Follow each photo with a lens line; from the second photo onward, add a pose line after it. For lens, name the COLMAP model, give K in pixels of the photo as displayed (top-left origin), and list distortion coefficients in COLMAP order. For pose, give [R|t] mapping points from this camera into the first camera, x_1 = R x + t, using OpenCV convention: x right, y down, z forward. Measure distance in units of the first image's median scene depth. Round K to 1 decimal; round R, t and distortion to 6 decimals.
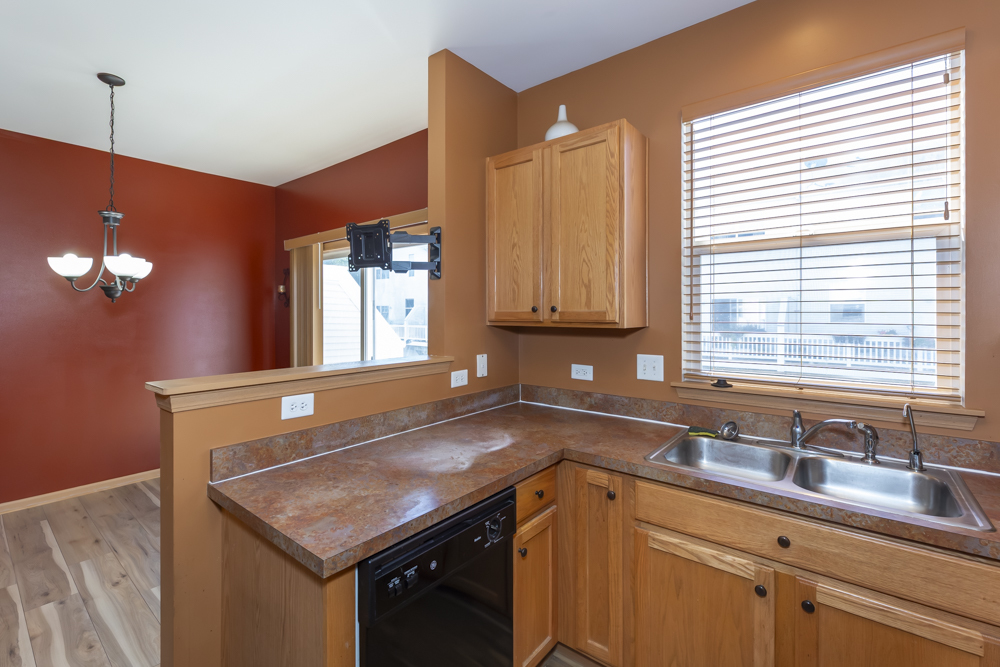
lens RADIAL K [[449.2, 0, 455.3], [0, 449.2, 311.6], [0, 0, 1]] dist [-0.002011, -0.000220]
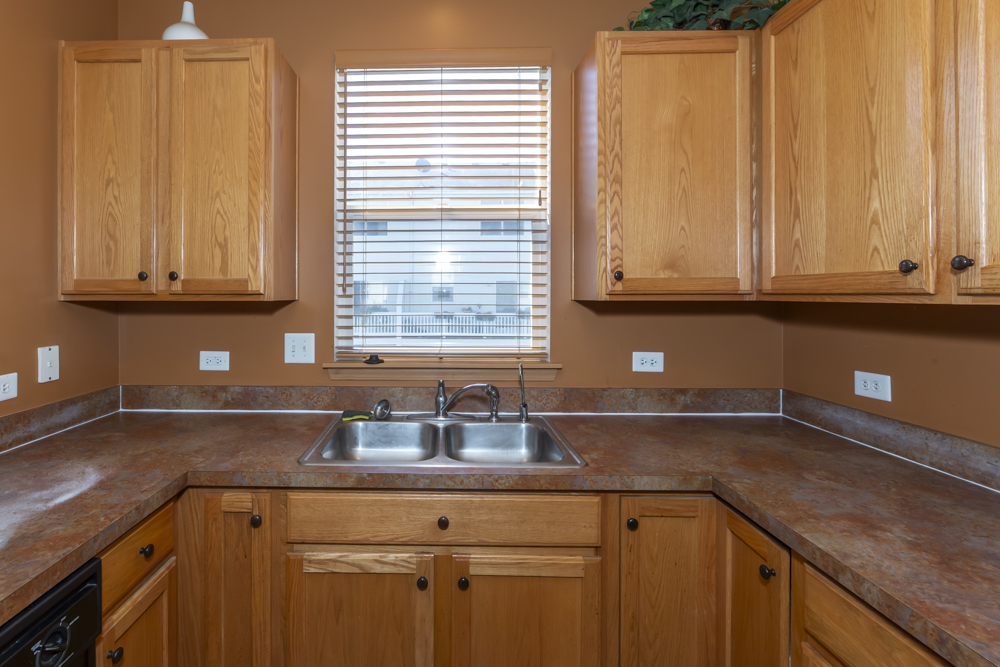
lens RADIAL K [[477.9, 0, 431.5], [0, 477.9, 294.2], [0, 0, 1]] dist [-0.002805, -0.000517]
pose [[0.762415, 0.003423, 0.647079, 0.047458], [-0.004156, 0.999991, -0.000394, 0.026042], [-0.647075, -0.002388, 0.762423, 0.180411]]
